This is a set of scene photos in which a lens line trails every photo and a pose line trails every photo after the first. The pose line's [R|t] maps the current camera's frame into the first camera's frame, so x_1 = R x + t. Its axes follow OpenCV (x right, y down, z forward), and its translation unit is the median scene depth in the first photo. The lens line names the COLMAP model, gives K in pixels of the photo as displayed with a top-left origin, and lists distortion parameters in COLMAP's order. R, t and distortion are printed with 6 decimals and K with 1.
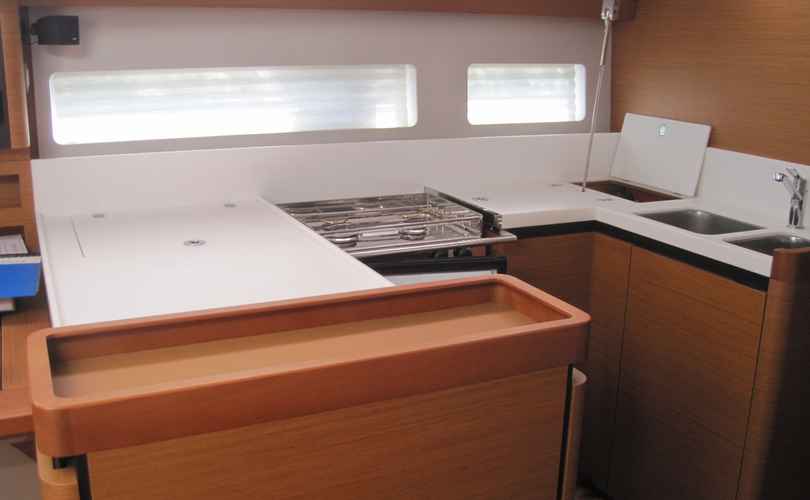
lens RADIAL K [[813.6, 0, 405.0], [0, 813.6, 250.0], [0, 0, 1]] dist [-0.153552, 0.005854]
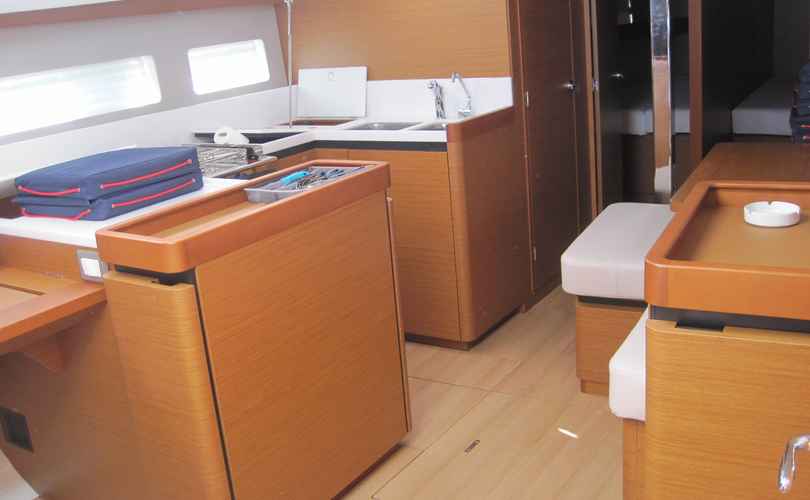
lens RADIAL K [[813.6, 0, 405.0], [0, 813.6, 250.0], [0, 0, 1]] dist [-0.153552, 0.005854]
pose [[0.847882, -0.234931, 0.475293, -0.332767], [0.228500, 0.970859, 0.072259, 0.078295], [-0.478418, 0.047337, 0.876856, -0.310099]]
